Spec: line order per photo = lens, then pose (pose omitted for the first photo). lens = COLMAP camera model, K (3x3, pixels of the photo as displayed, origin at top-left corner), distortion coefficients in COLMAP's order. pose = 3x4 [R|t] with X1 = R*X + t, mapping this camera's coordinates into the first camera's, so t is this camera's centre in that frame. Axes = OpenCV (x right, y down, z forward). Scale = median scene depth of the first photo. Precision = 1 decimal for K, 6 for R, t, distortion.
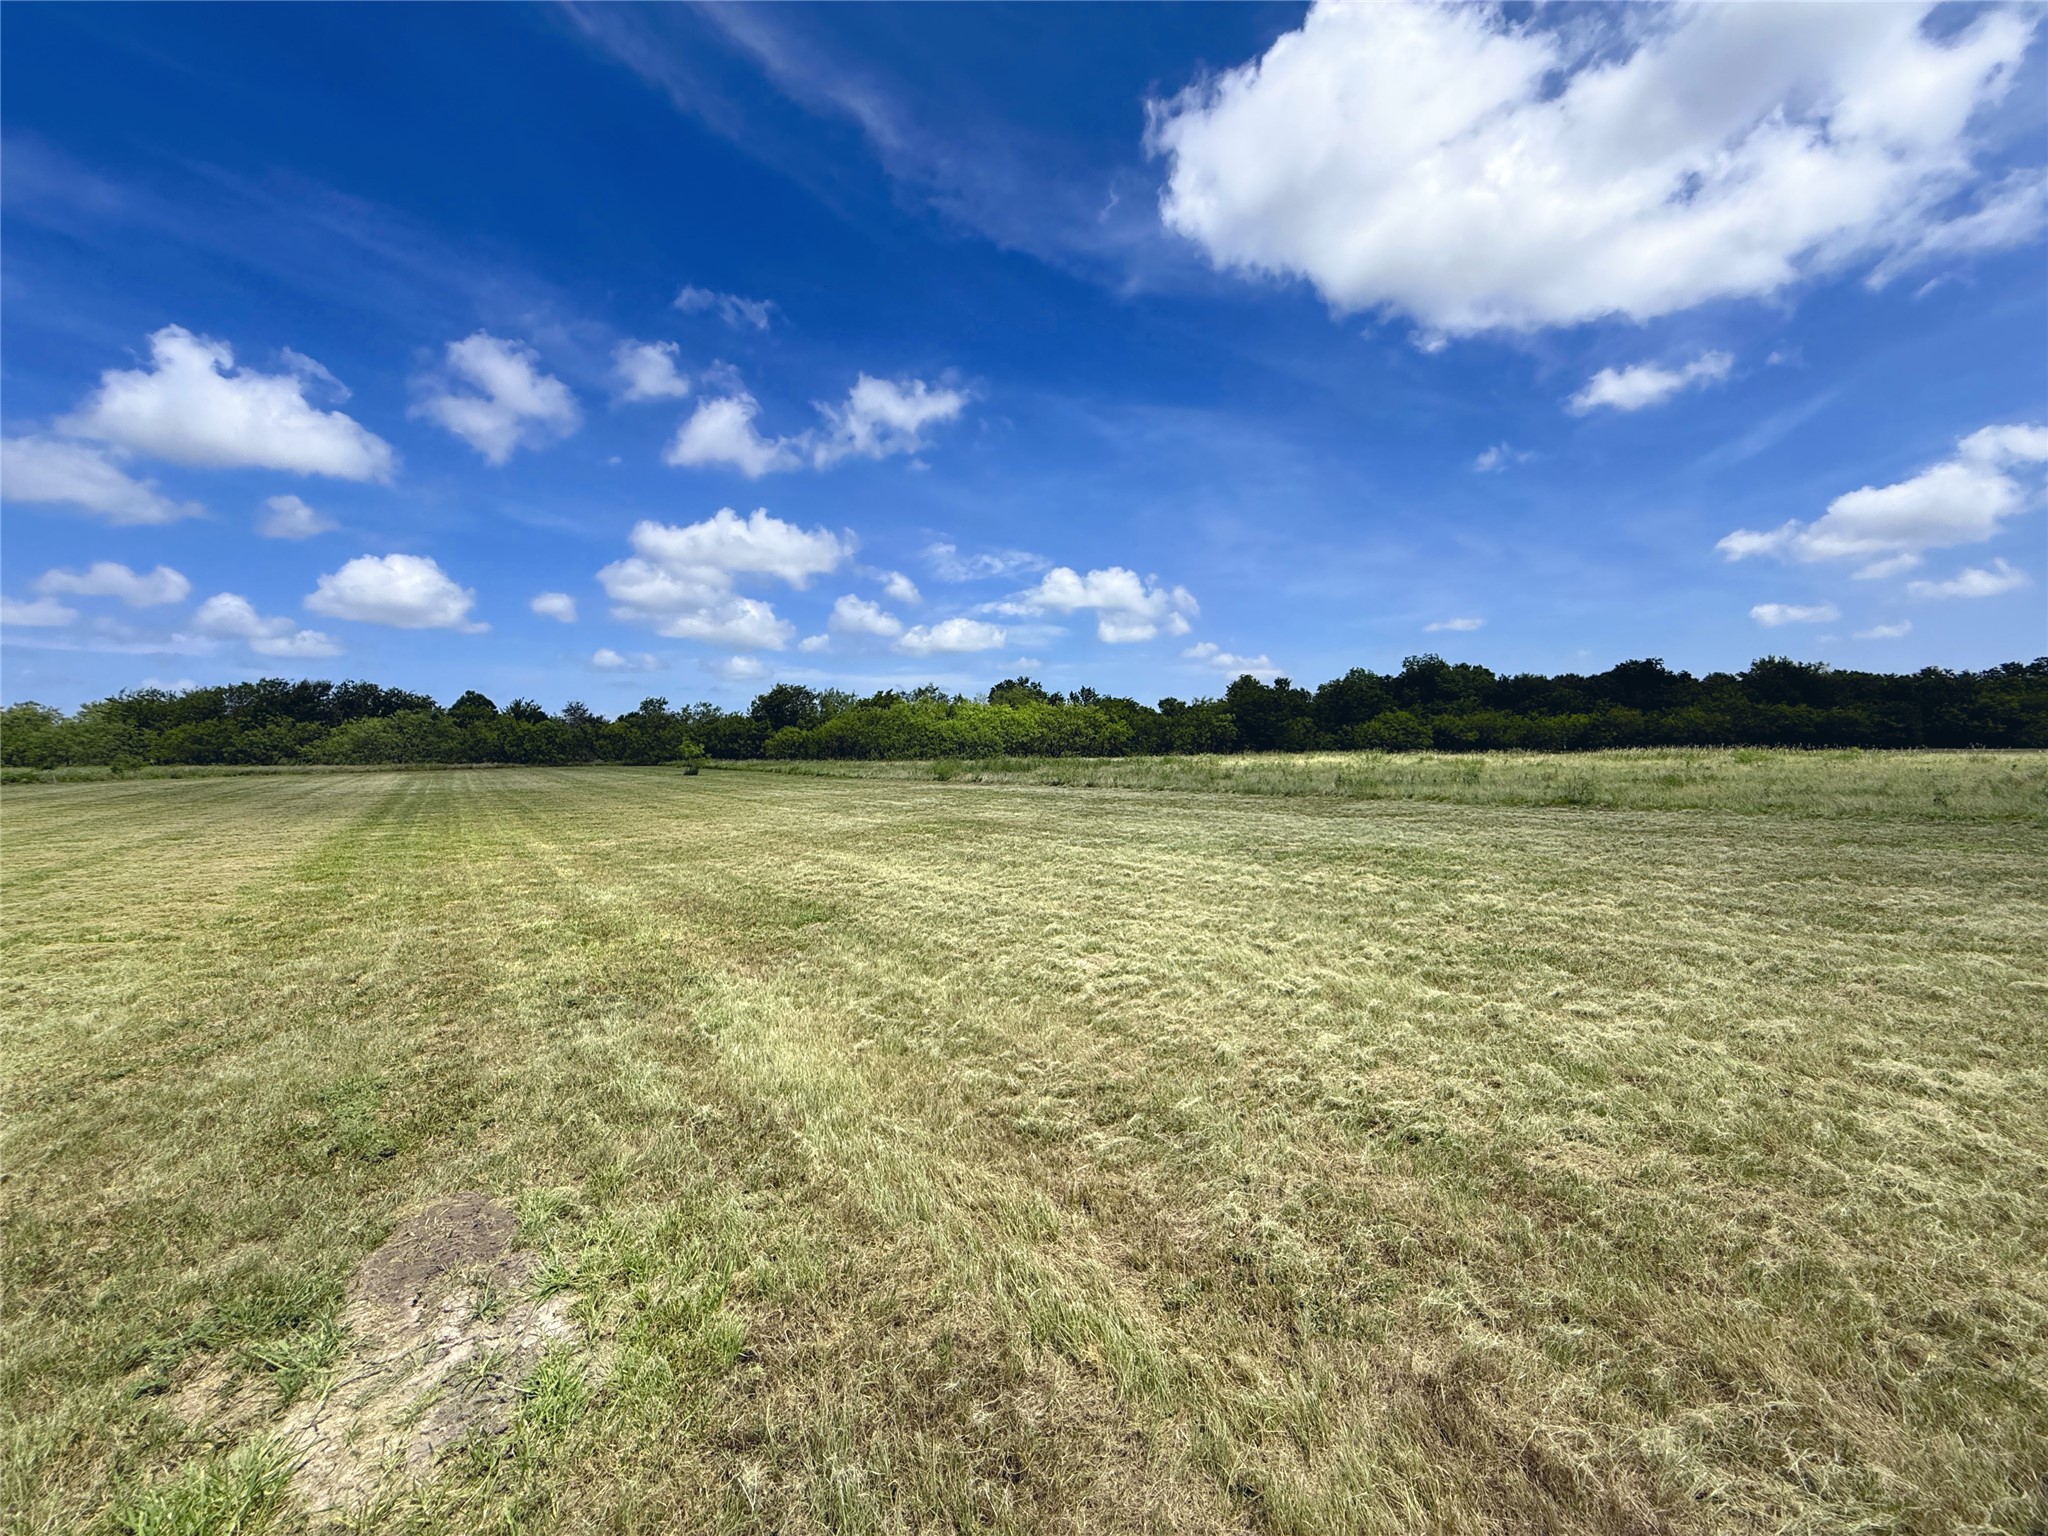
lens RADIAL K [[815.0, 0, 1032.5], [0, 815.0, 784.0], [0, 0, 1]] dist [-0.003258, -0.000638]
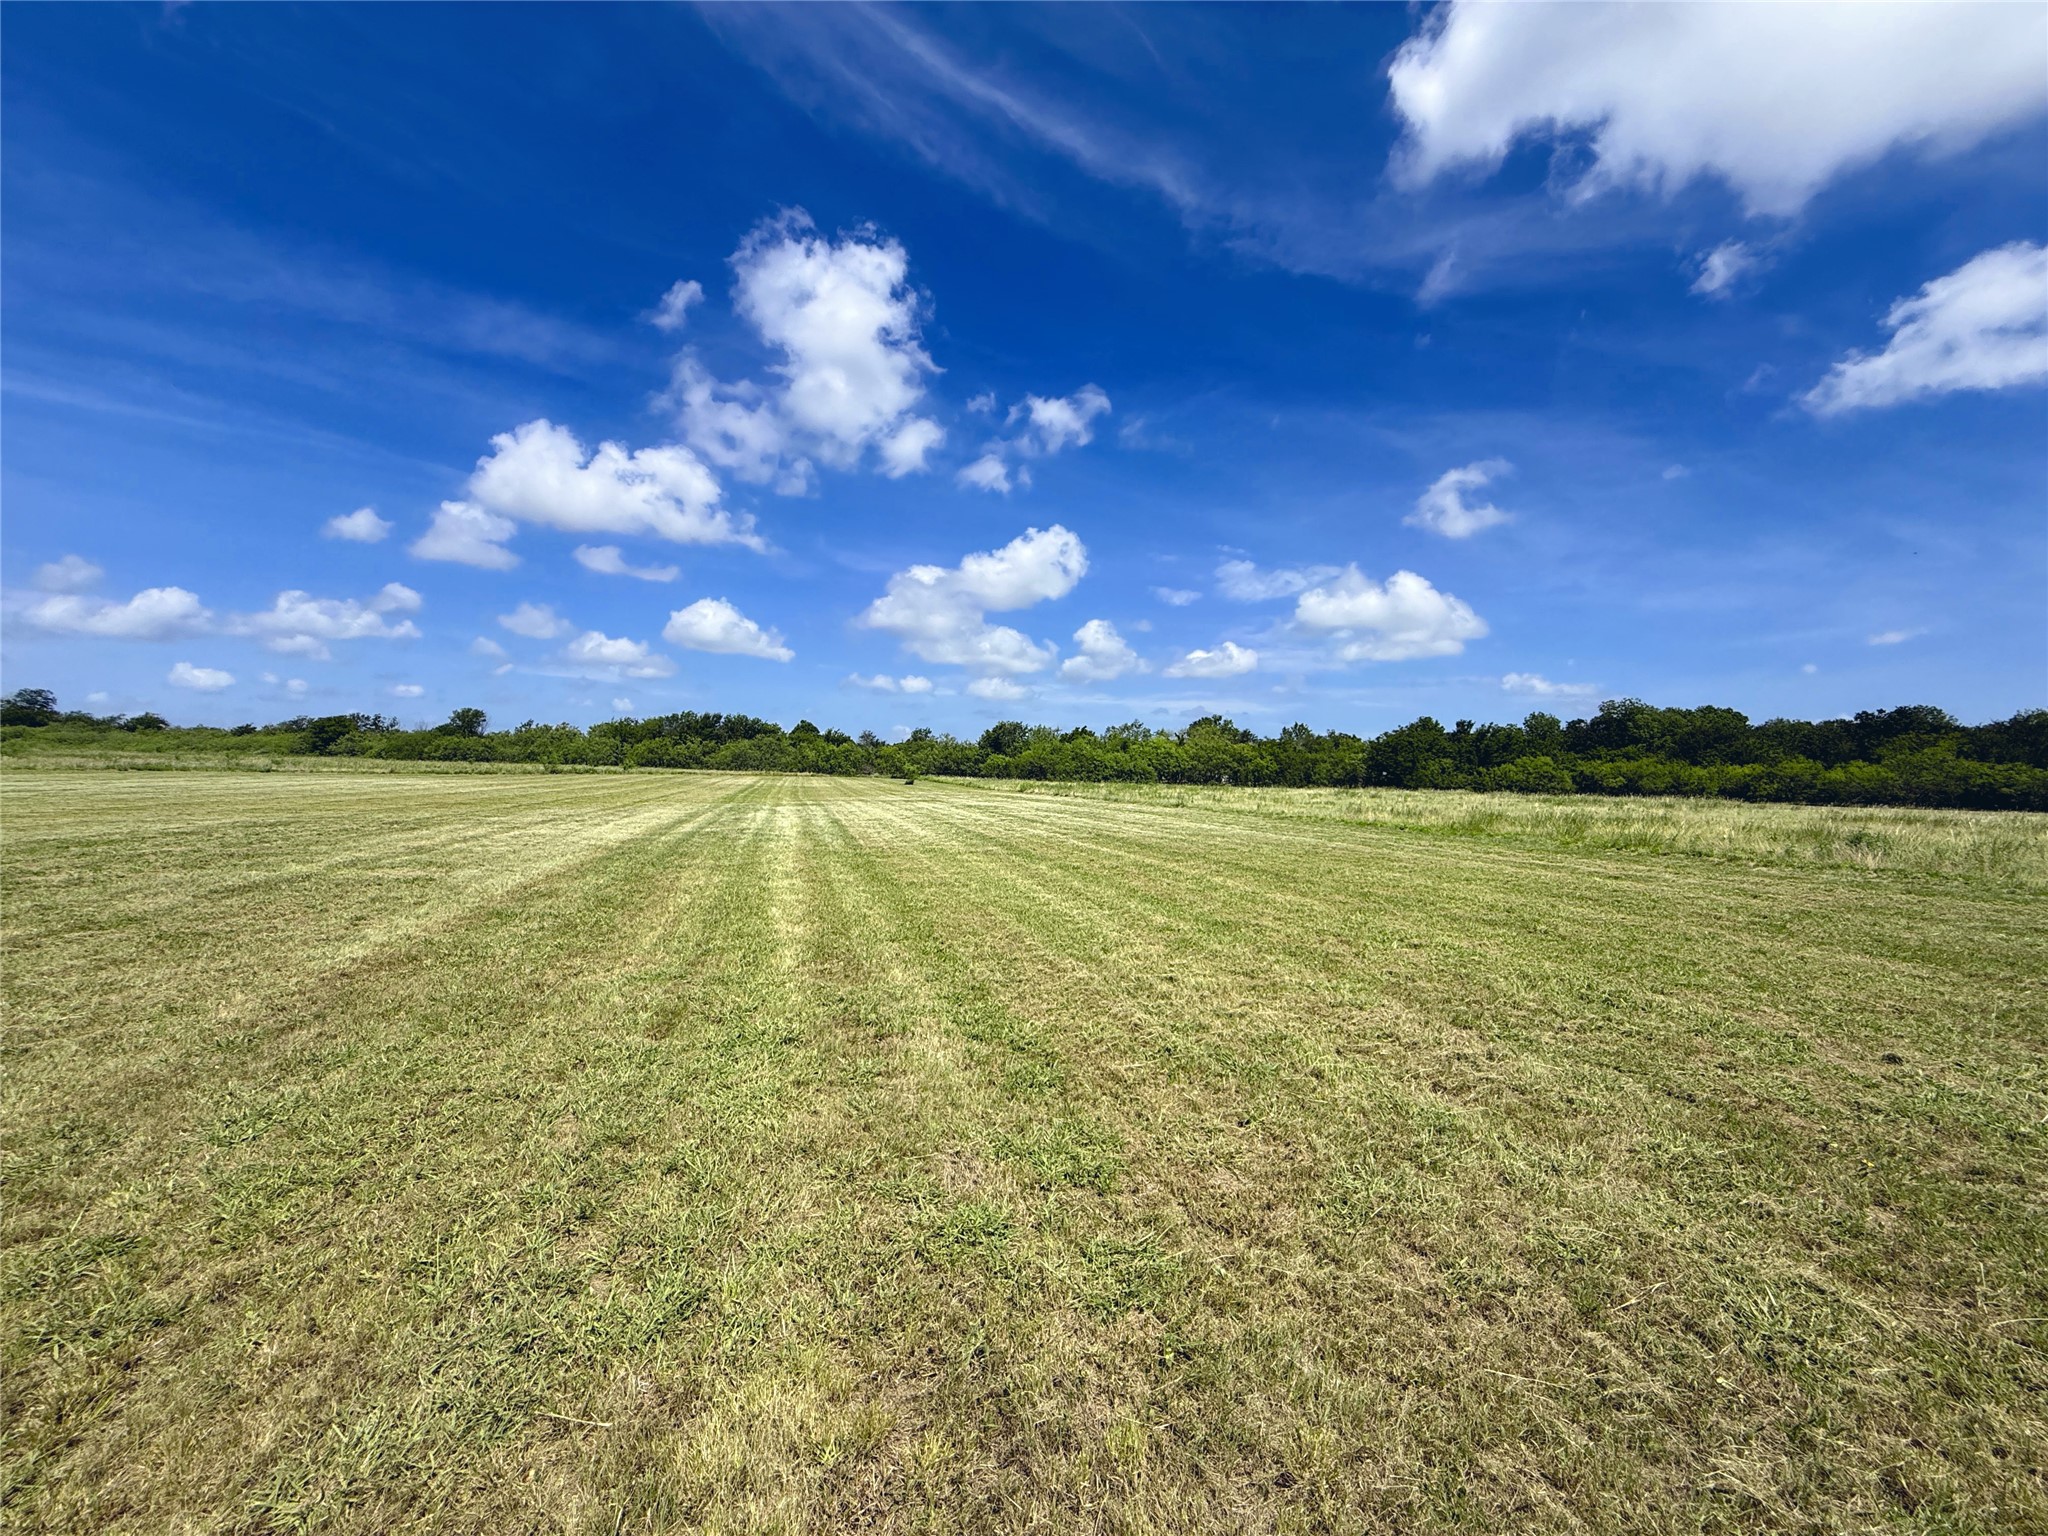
lens RADIAL K [[815.0, 0, 1020.3], [0, 815.0, 756.6], [0, 0, 1]] dist [-0.003258, -0.000638]
pose [[0.937775, 0.031303, -0.345831, 0.164821], [-0.053416, 0.997079, -0.054596, 0.004190], [0.343111, 0.069672, 0.936707, -0.201302]]
